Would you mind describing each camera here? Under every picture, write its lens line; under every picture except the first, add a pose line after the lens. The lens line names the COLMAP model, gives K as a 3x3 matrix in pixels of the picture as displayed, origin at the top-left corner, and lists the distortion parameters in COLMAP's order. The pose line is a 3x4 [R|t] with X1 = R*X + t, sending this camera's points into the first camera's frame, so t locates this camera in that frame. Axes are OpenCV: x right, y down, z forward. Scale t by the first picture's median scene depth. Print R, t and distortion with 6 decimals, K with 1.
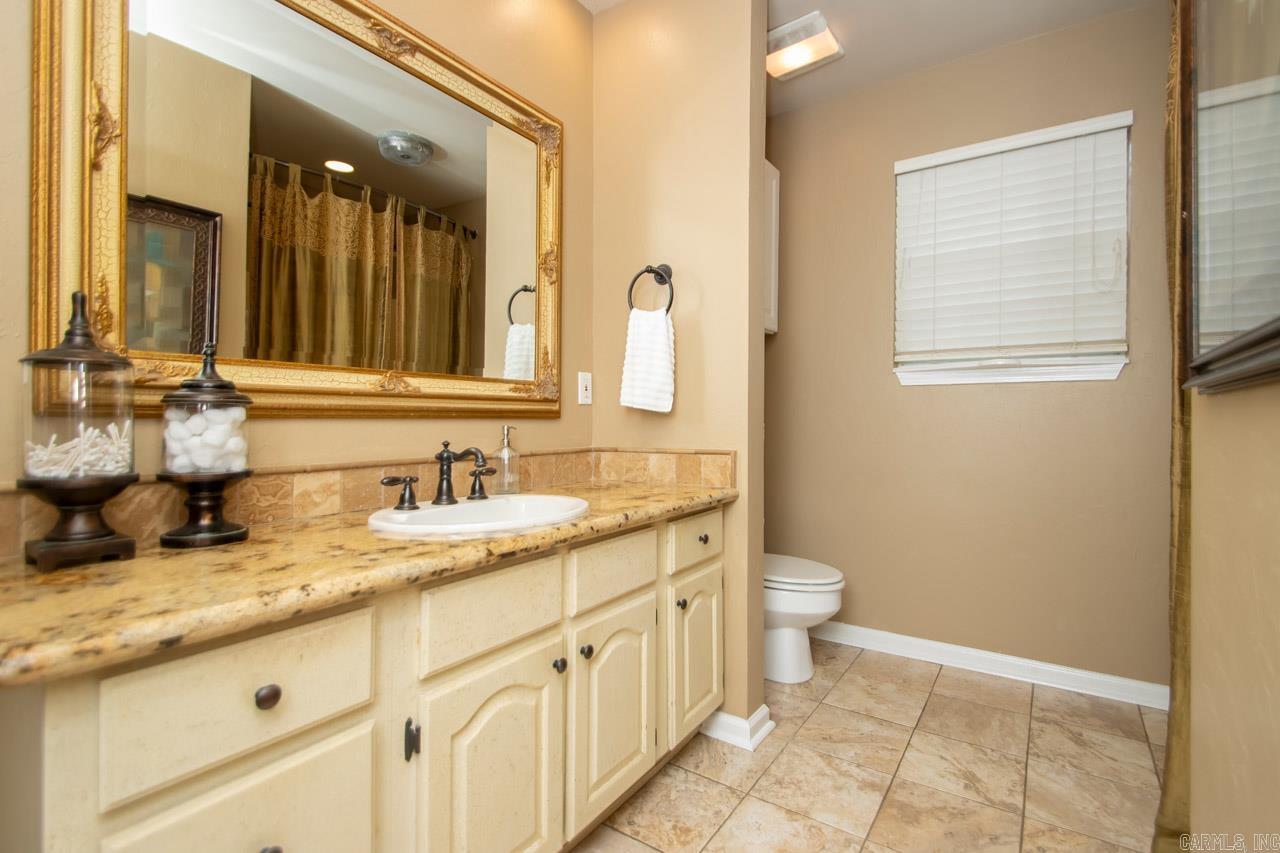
lens RADIAL K [[575.8, 0, 641.6], [0, 575.8, 413.9], [0, 0, 1]] dist [0.039535, -0.015804]
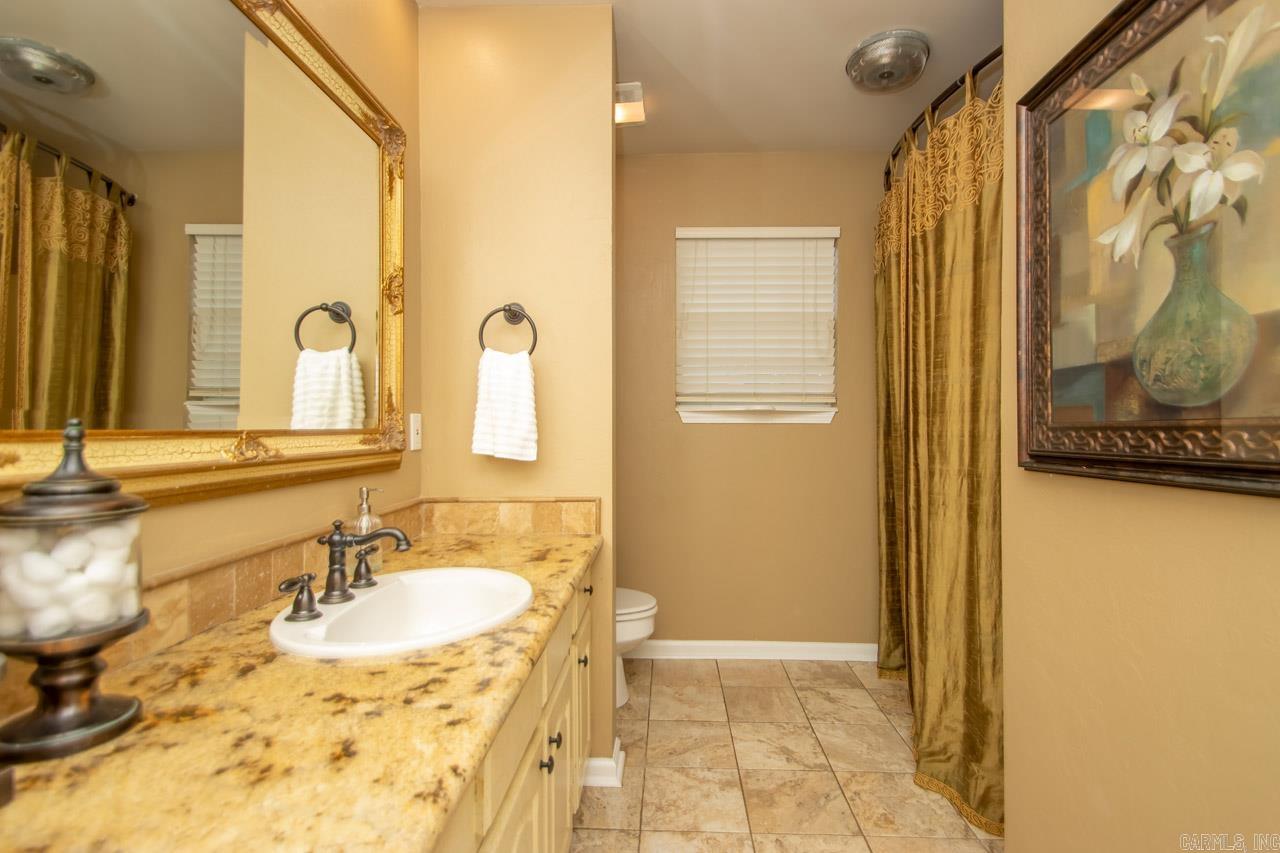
lens RADIAL K [[576.0, 0, 640.0], [0, 576.0, 426.5], [0, 0, 1]] dist [0.032700, -0.015104]
pose [[0.861923, -0.000629, 0.507039, -0.286438], [0.000055, 0.999999, 0.001148, -0.061065], [-0.507040, -0.000961, 0.861922, 0.082341]]
